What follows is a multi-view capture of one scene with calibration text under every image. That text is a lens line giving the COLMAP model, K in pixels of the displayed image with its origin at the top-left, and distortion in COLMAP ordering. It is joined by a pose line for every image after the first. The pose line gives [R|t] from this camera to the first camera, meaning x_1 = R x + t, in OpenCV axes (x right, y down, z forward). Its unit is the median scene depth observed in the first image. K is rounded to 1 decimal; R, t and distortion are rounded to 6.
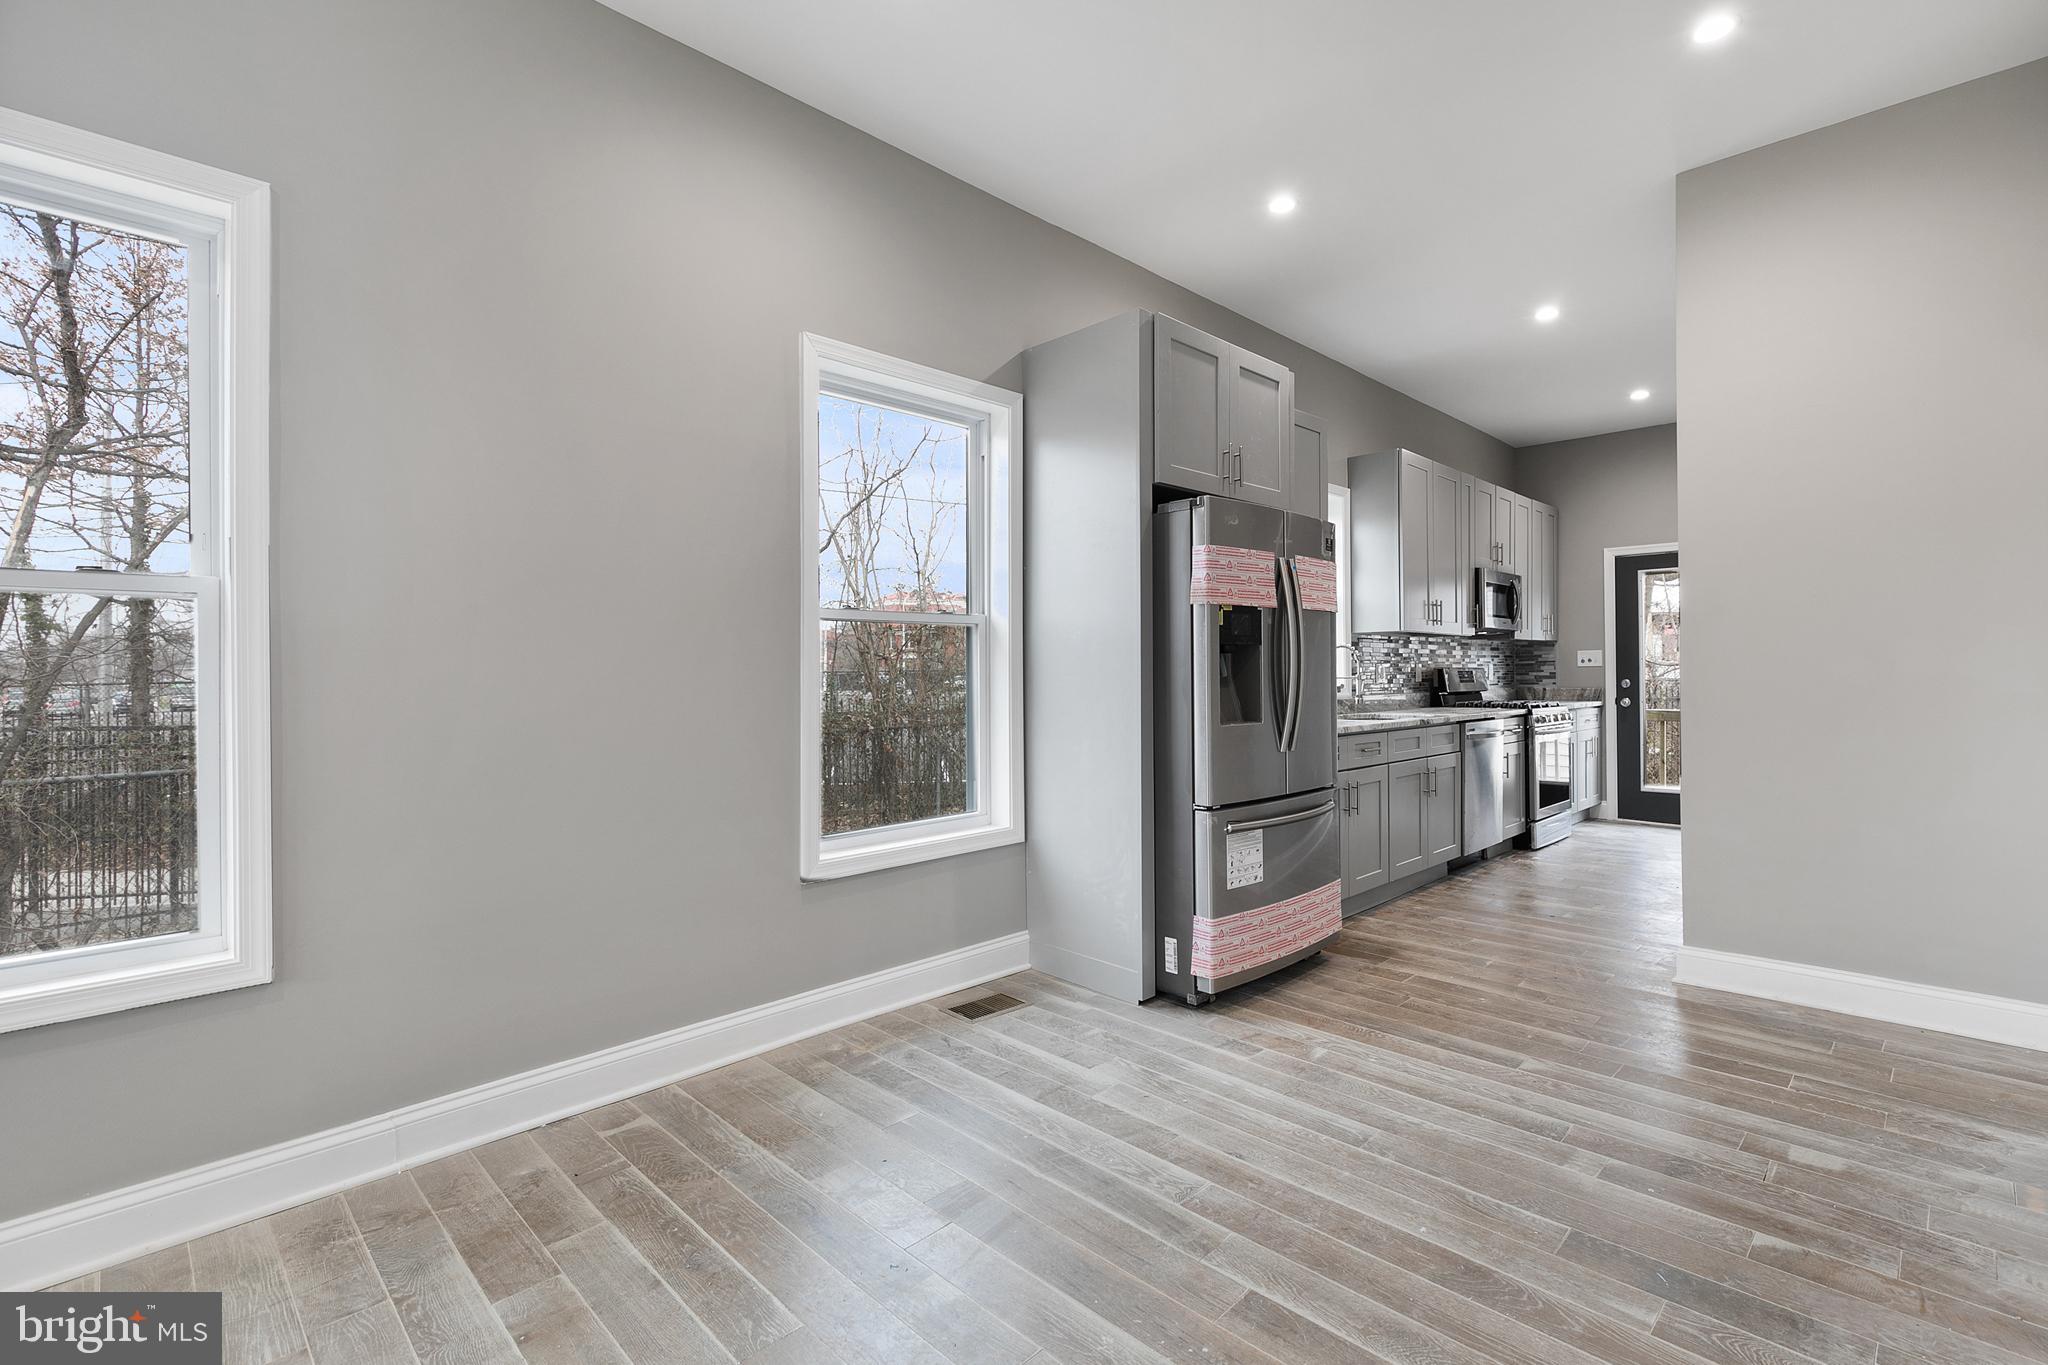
lens RADIAL K [[932.8, 0, 1034.6], [0, 932.8, 672.7], [0, 0, 1]] dist [0.004105, -0.000102]
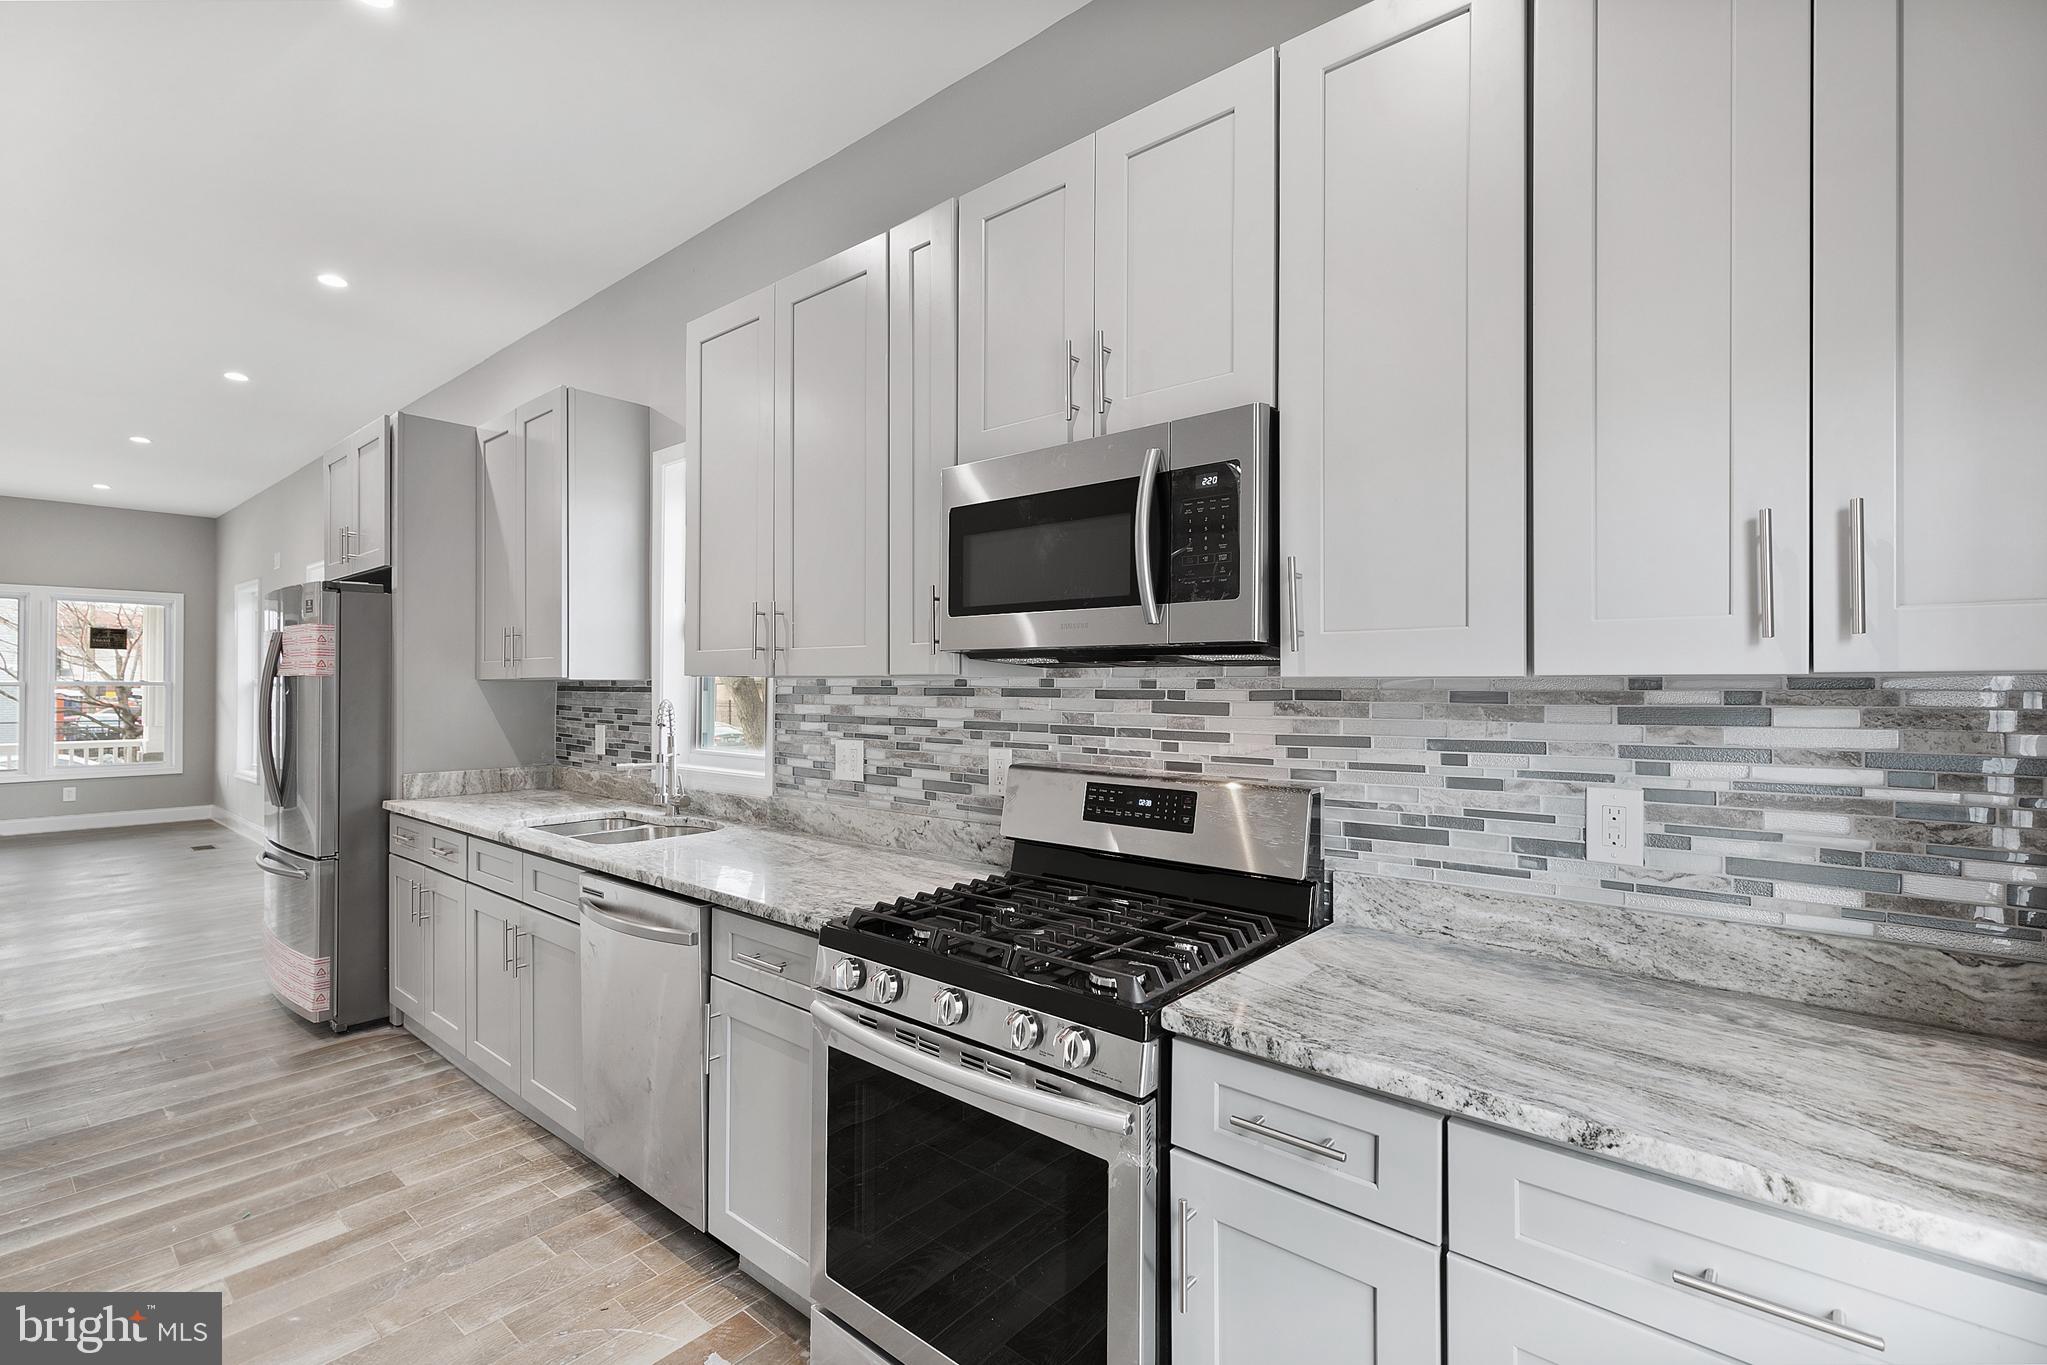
lens RADIAL K [[909.5, 0, 1042.9], [0, 909.5, 681.6], [0, 0, 1]] dist [0.002745, 0.000170]
pose [[0.093407, 0.006605, -0.995606, 0.765640], [-0.000033, 0.999978, 0.006631, -0.038354], [0.995628, -0.000587, 0.093405, 0.960708]]
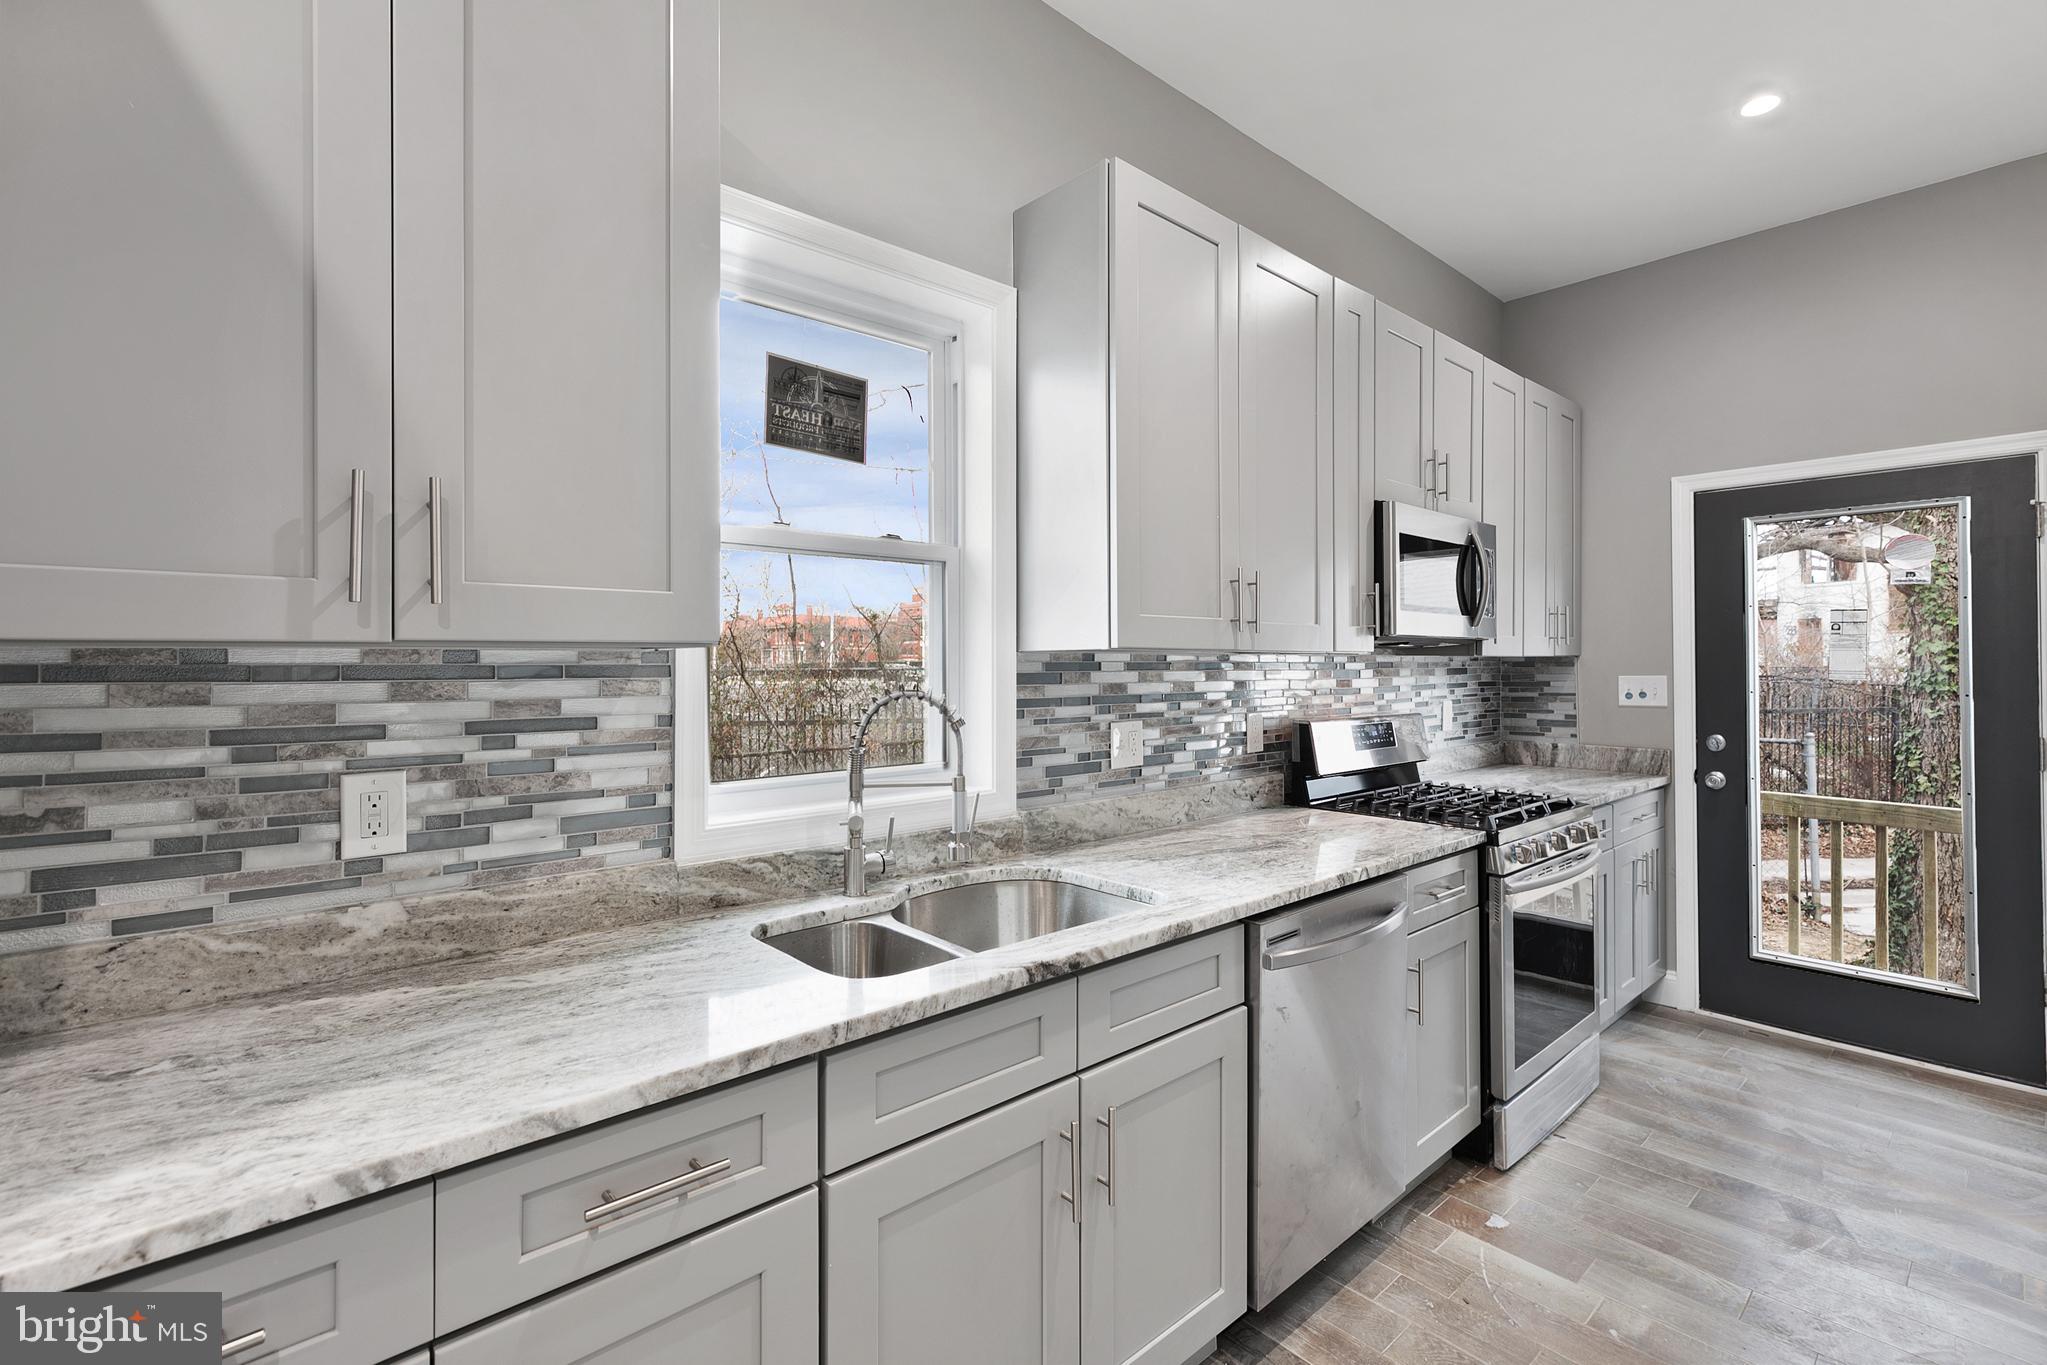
lens RADIAL K [[930.6, 0, 1032.0], [0, 930.6, 652.4], [0, 0, 1]] dist [0.009798, 0.000697]
pose [[0.998809, 0.007735, -0.048169, 0.316003], [-0.008135, 0.999934, -0.008117, -0.033689], [0.048103, 0.008499, 0.998806, 0.524195]]
